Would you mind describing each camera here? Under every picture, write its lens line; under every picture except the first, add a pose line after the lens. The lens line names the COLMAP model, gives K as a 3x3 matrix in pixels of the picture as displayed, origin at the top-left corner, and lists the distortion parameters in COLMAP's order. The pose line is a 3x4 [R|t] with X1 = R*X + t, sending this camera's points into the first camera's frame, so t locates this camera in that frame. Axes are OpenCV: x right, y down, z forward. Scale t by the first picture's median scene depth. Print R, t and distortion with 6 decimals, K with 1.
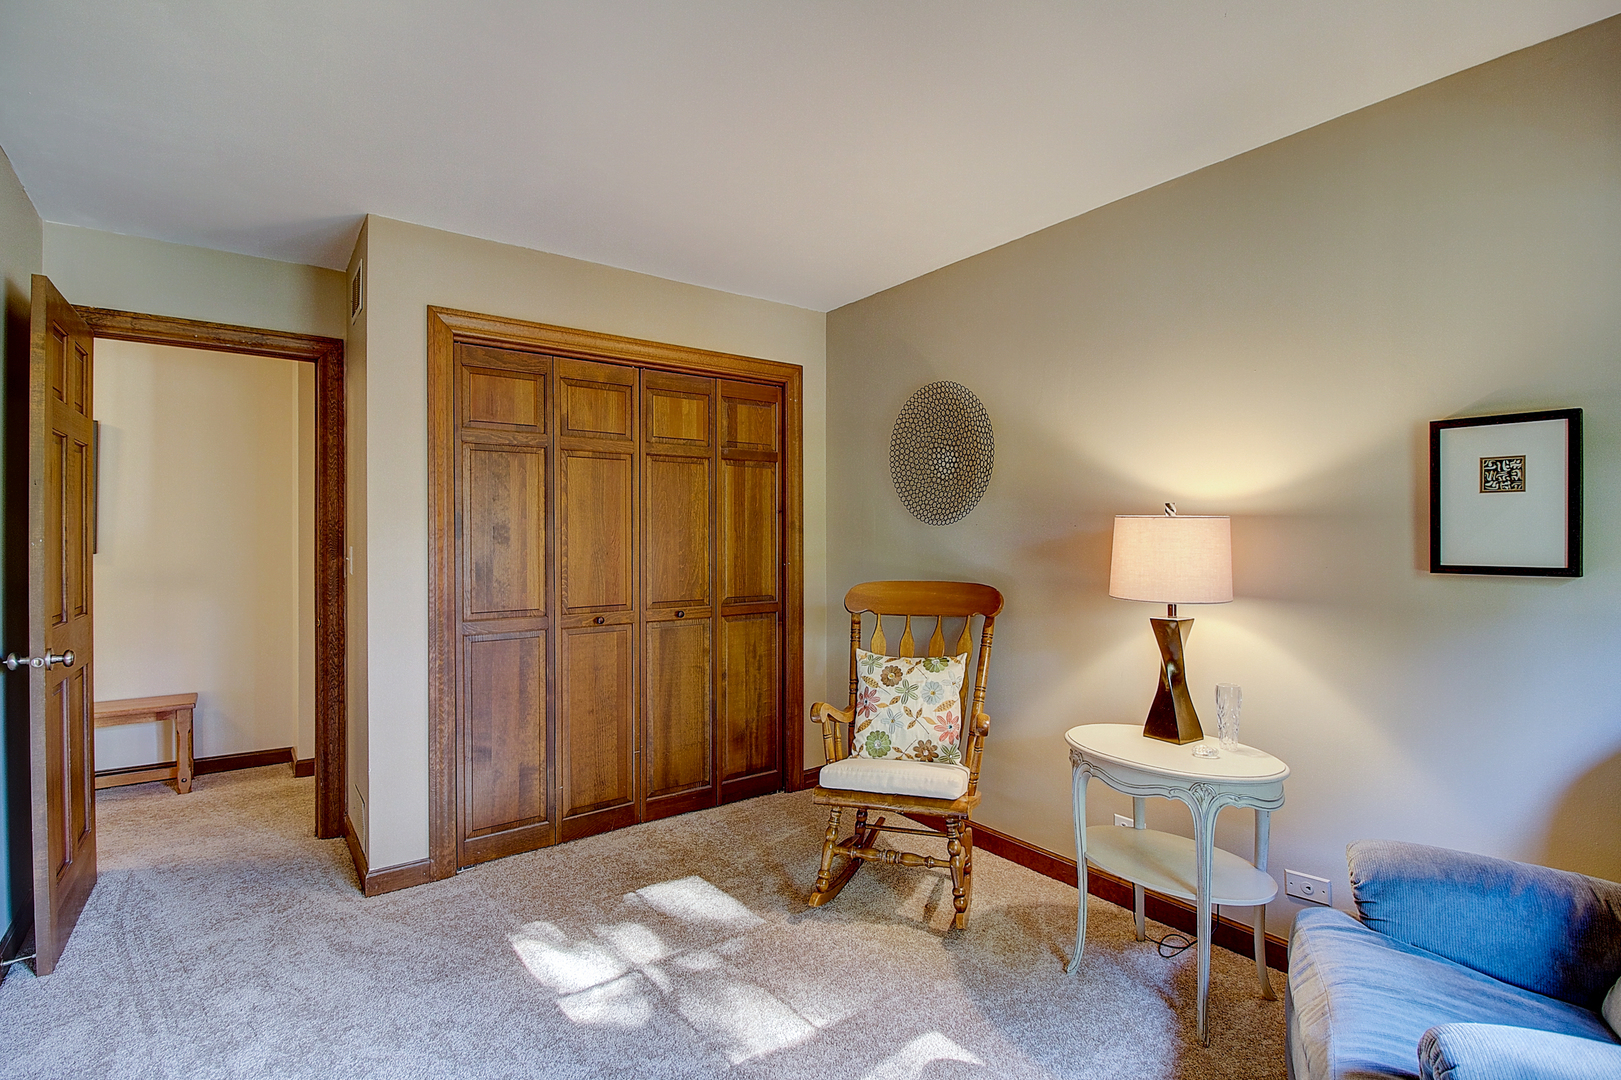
lens RADIAL K [[757.5, 0, 810.8], [0, 757.5, 539.1], [0, 0, 1]] dist [0.000927, -0.008795]
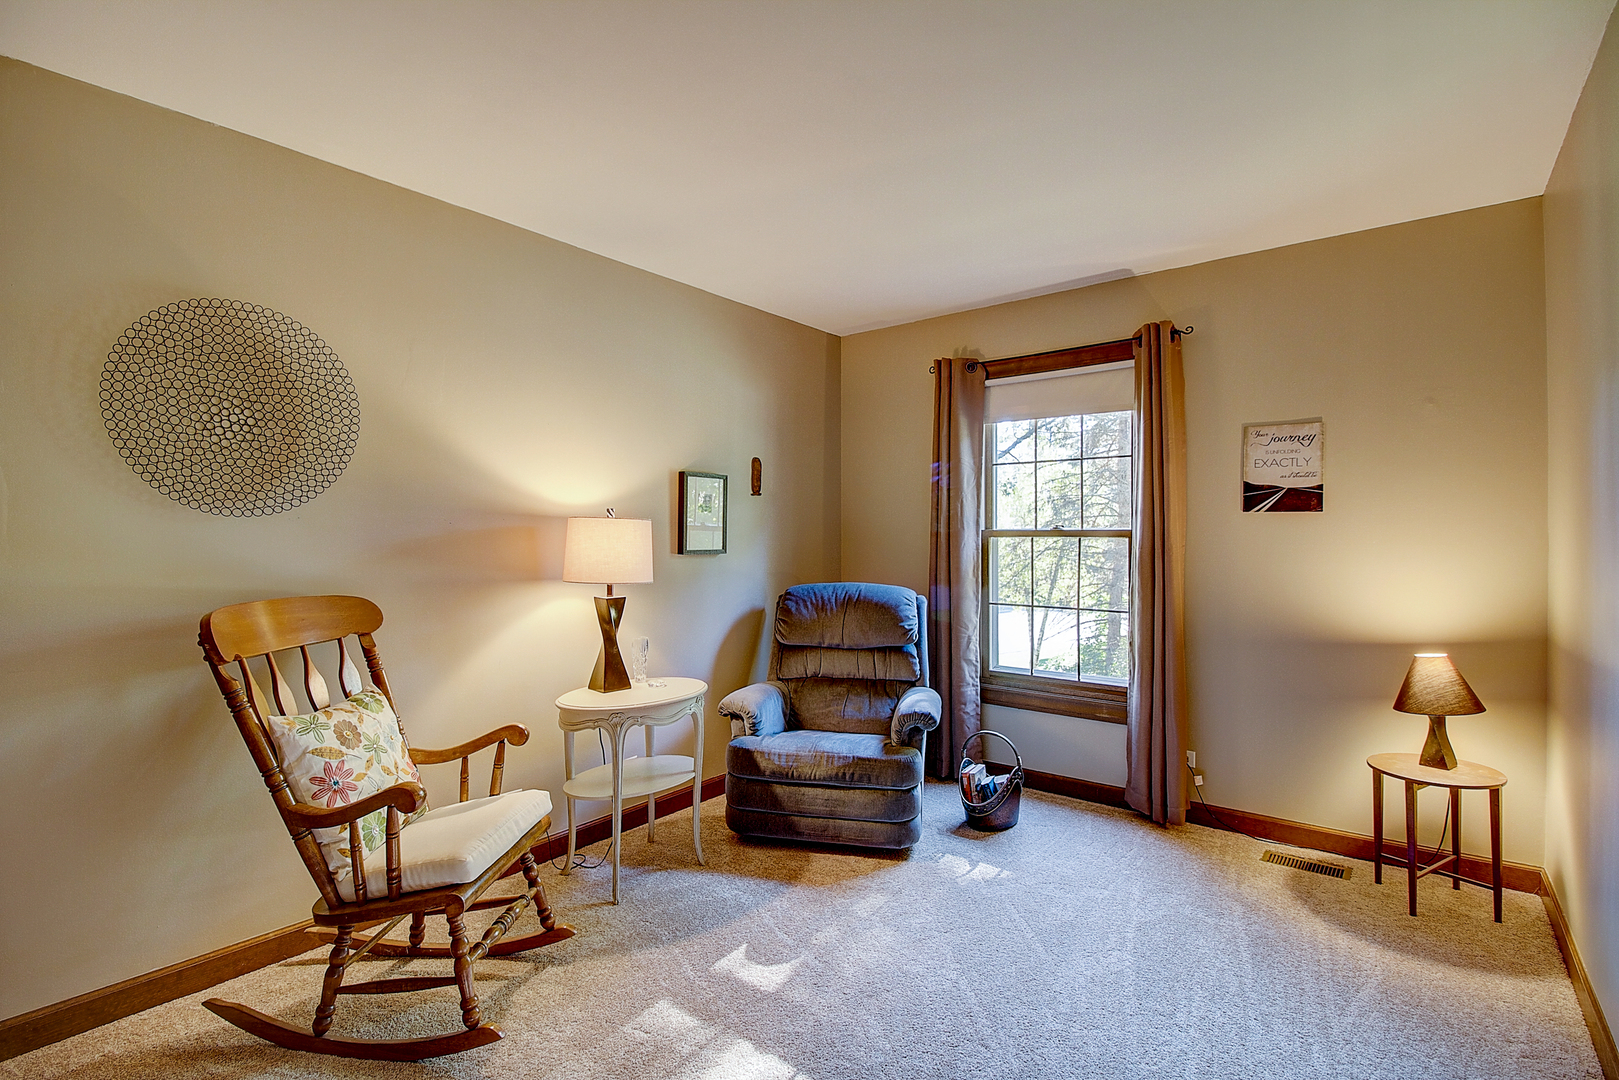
lens RADIAL K [[756.5, 0, 809.8], [0, 756.5, 539.1], [0, 0, 1]] dist [0.000927, -0.008795]
pose [[-0.237145, 0.004448, 0.971464, -0.864606], [0.010897, 0.999939, -0.001919, 0.011622], [-0.971413, 0.010131, -0.237179, 0.983291]]
